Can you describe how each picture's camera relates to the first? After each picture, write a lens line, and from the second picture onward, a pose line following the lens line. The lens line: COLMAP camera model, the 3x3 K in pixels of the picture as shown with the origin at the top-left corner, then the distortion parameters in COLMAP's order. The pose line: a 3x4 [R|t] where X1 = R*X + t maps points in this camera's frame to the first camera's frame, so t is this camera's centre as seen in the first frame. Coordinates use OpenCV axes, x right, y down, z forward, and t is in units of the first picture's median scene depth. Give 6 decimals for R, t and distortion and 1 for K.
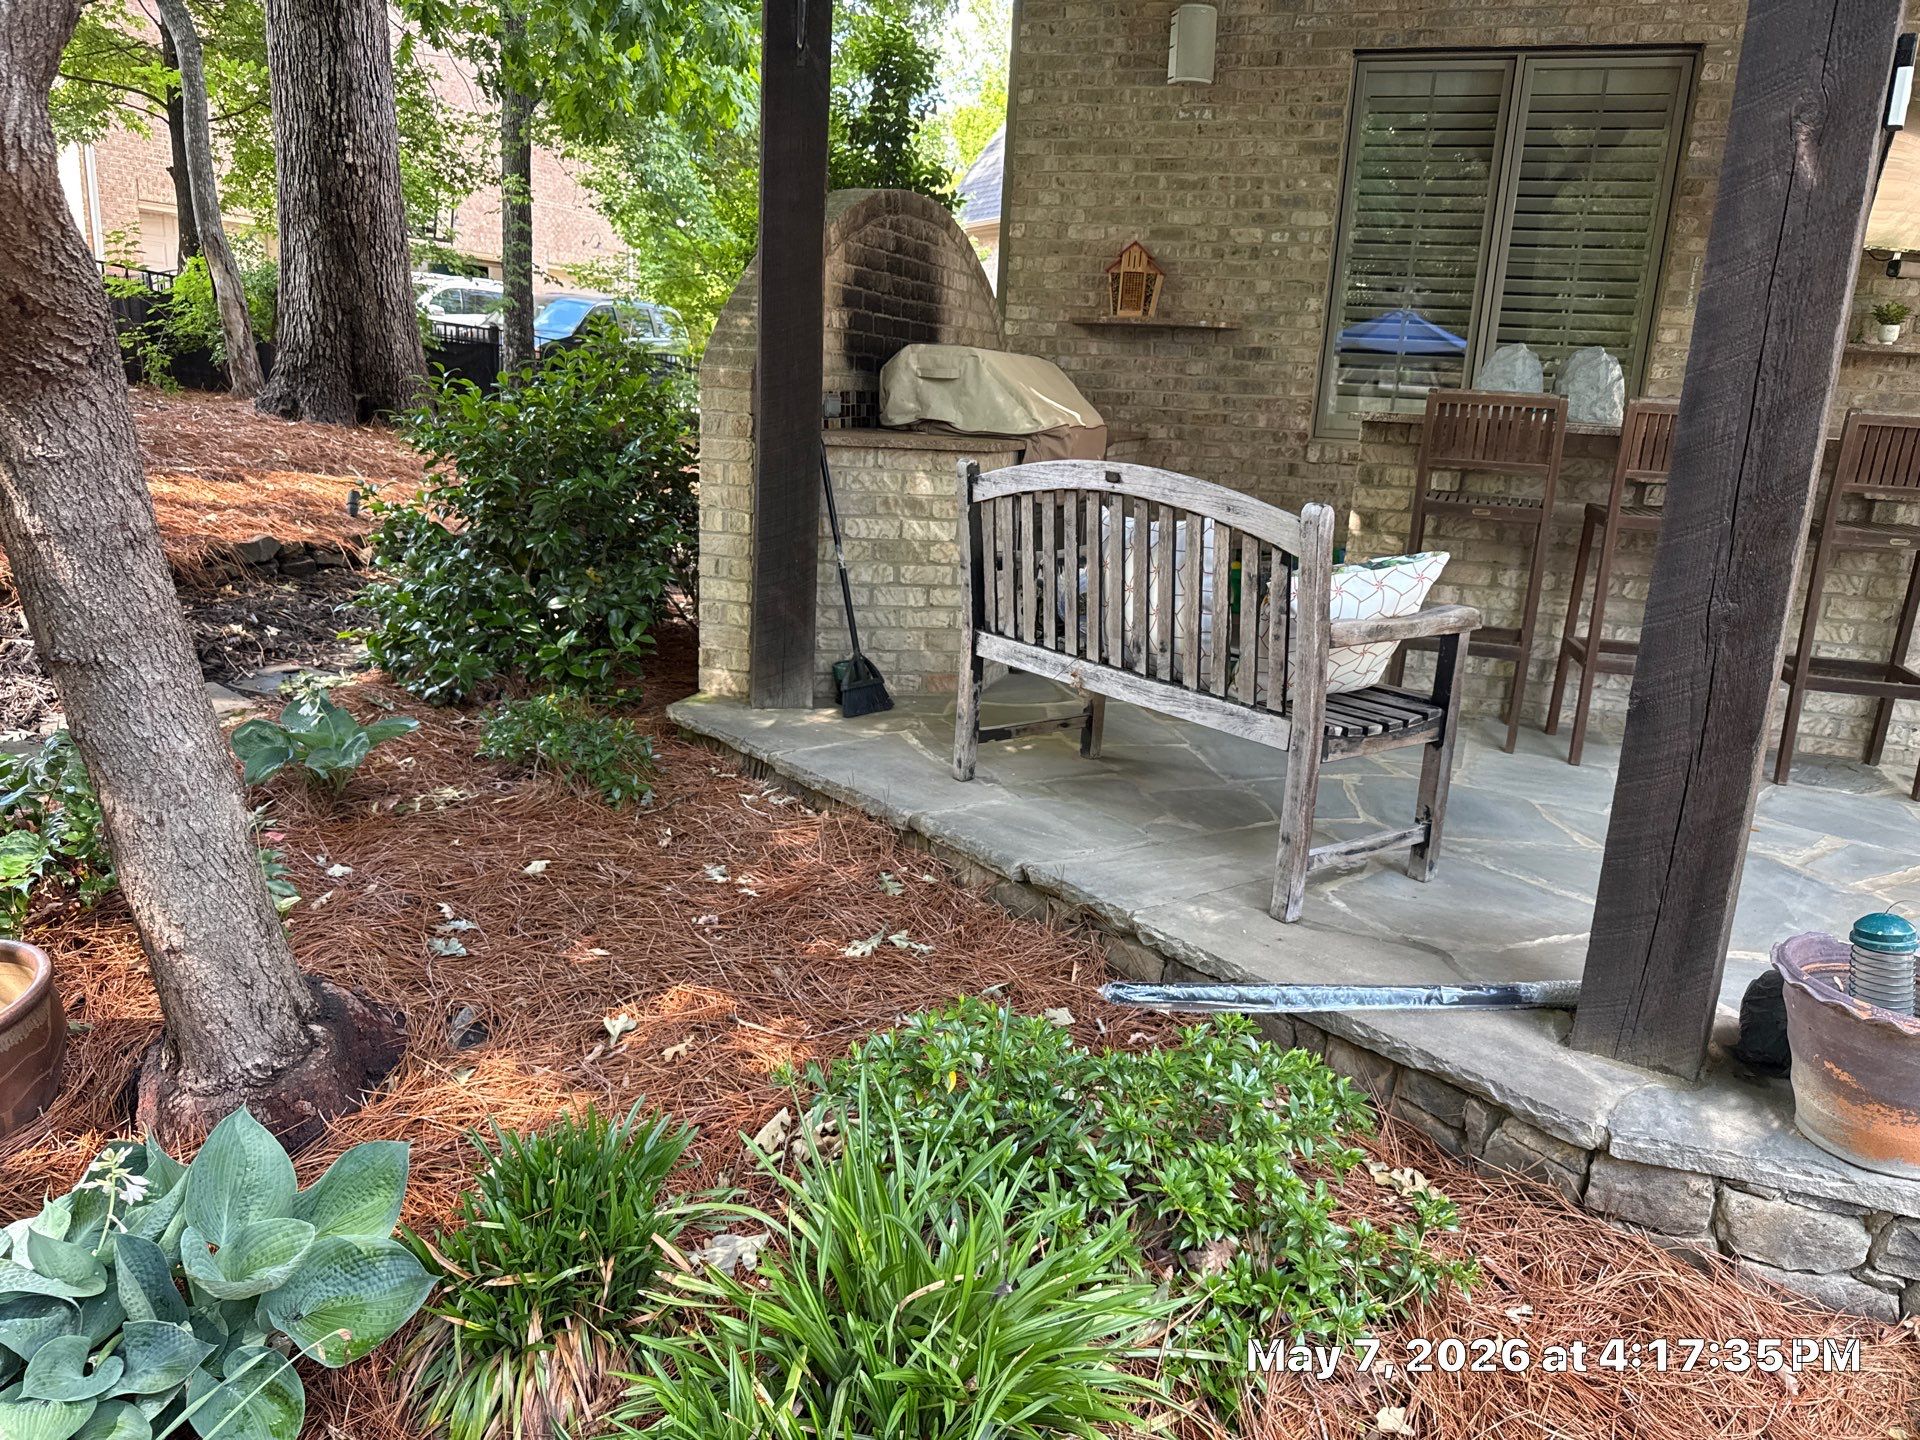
lens RADIAL K [[1339.4, 0, 968.0], [0, 1339.4, 717.0], [0, 0, 1]] dist [0.048808, -0.054216]
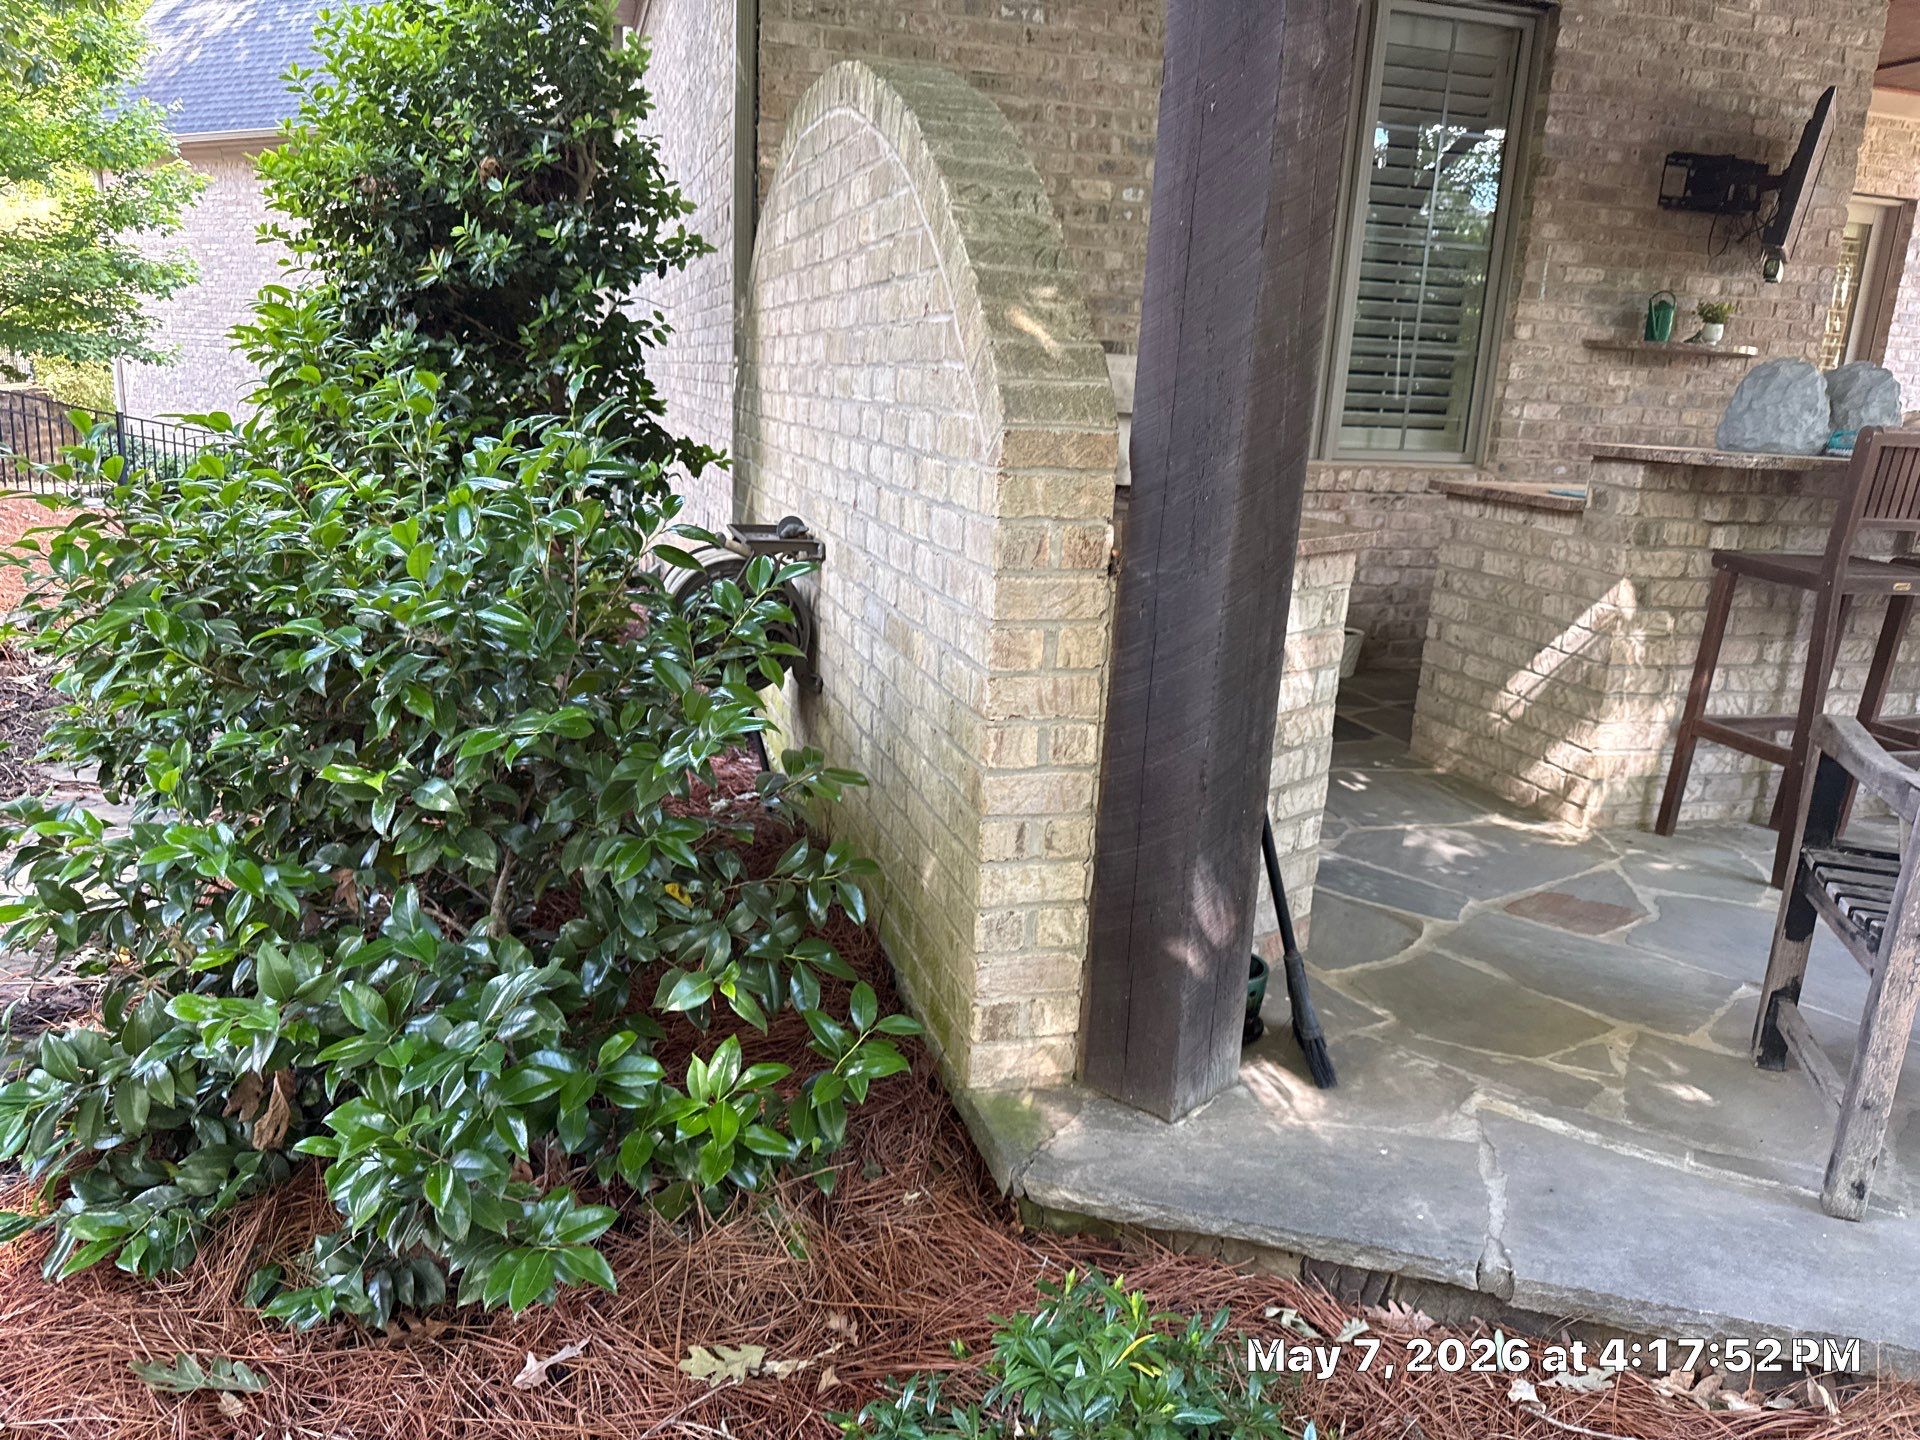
lens RADIAL K [[1369.7, 0, 923.0], [0, 1369.7, 717.7], [0, 0, 1]] dist [0.070863, -0.112018]
pose [[0.830158, -0.147235, 0.537735, -0.678395], [0.135568, 0.988860, 0.061464, -0.272379], [-0.540794, 0.021875, 0.840870, 0.879992]]
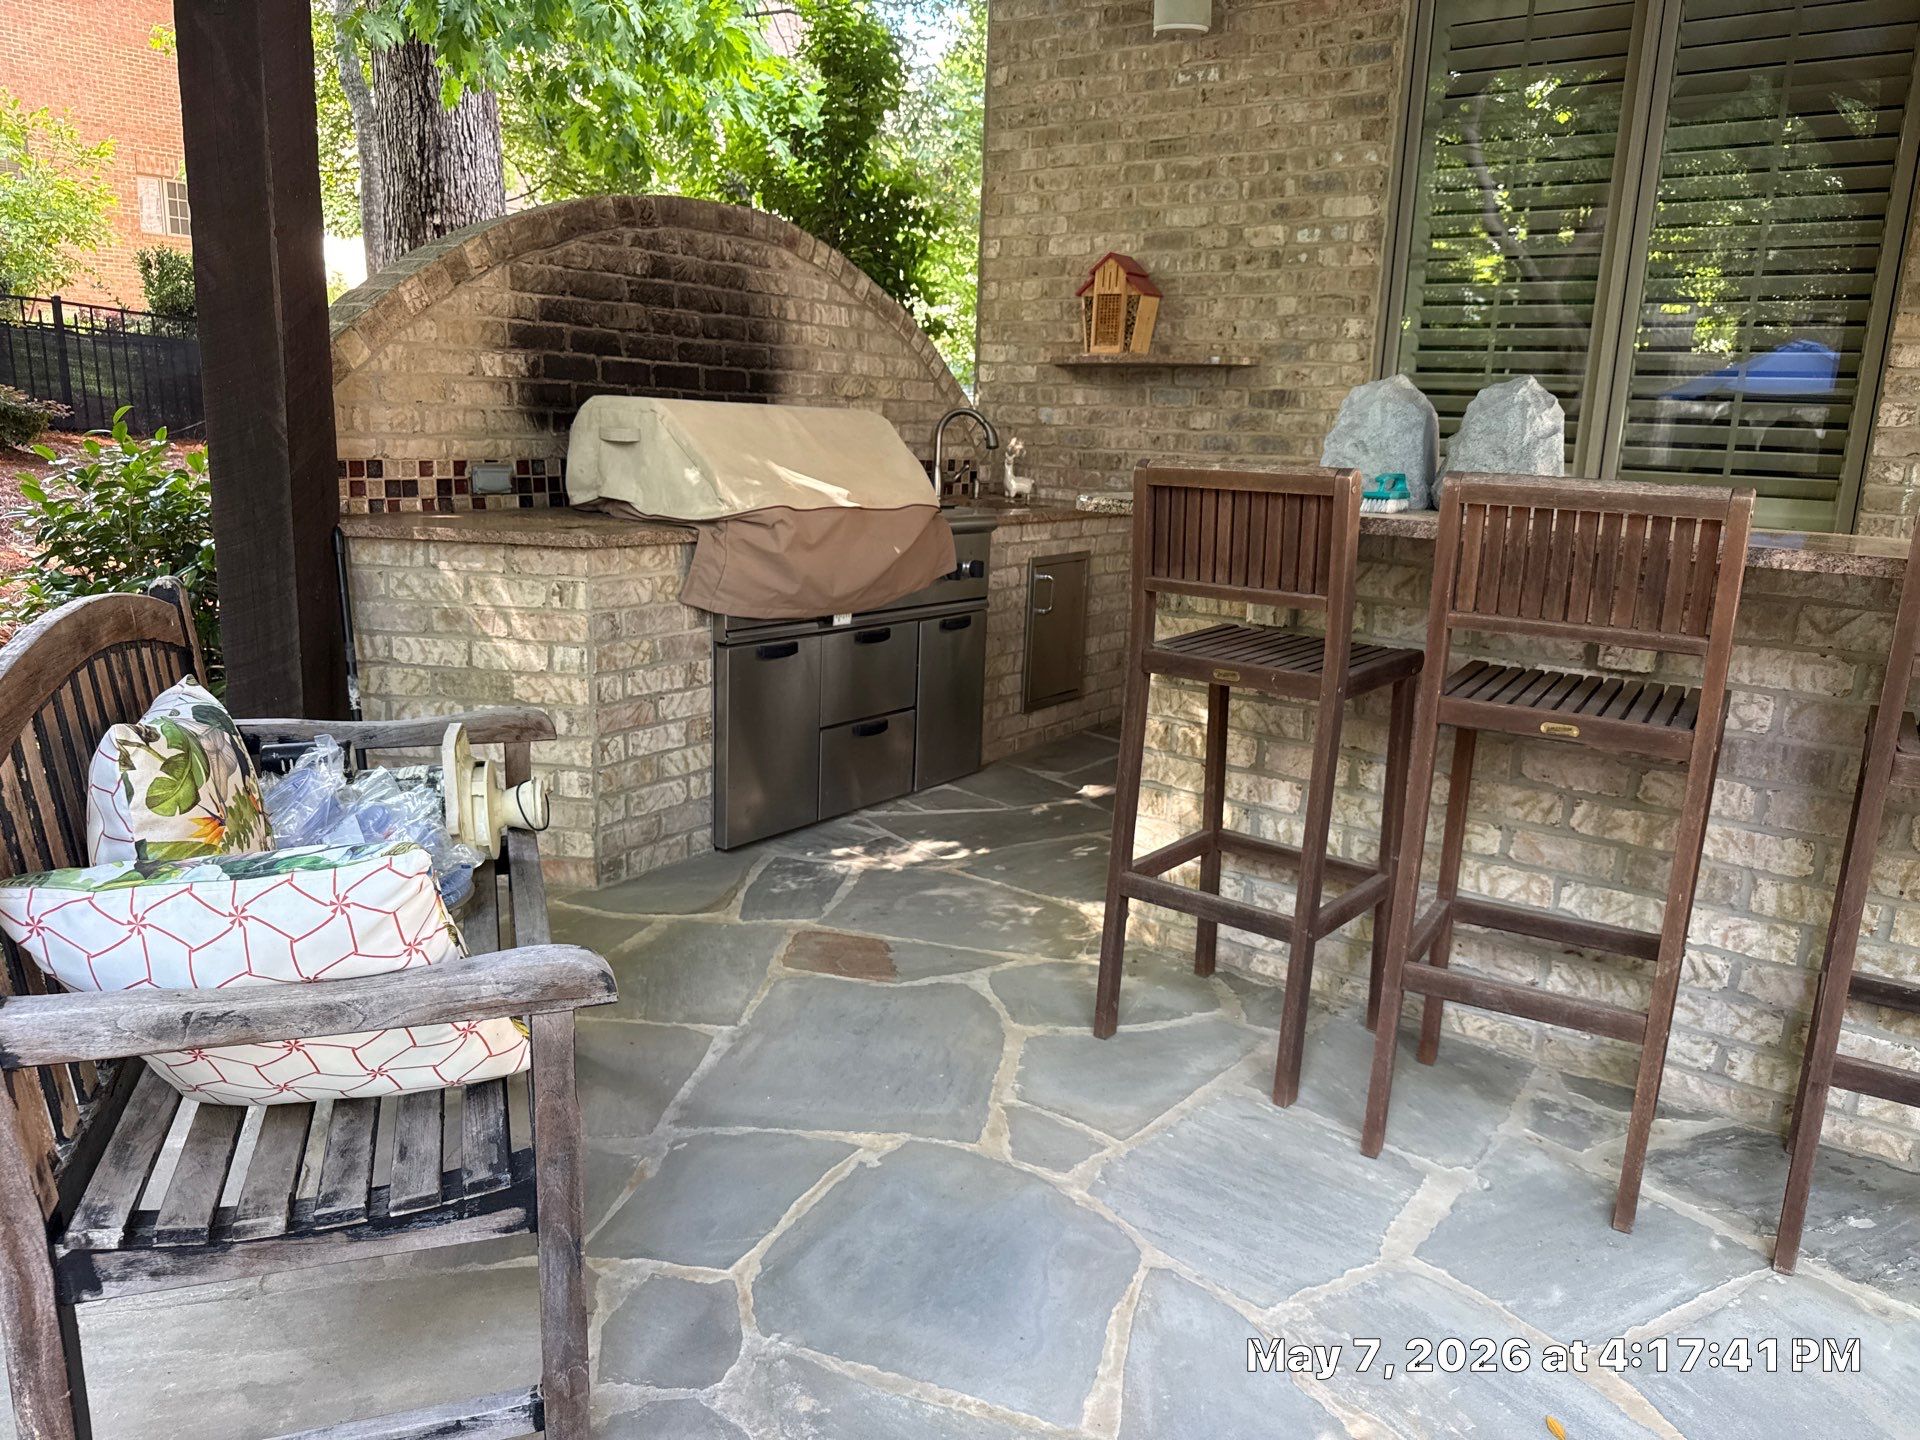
lens RADIAL K [[1339.4, 0, 968.0], [0, 1339.4, 717.0], [0, 0, 1]] dist [0.048808, -0.054216]
pose [[0.949938, 0.051387, -0.308185, 0.612795], [-0.062991, 0.997626, -0.027817, -0.151878], [0.306024, 0.045838, 0.950920, 0.592725]]
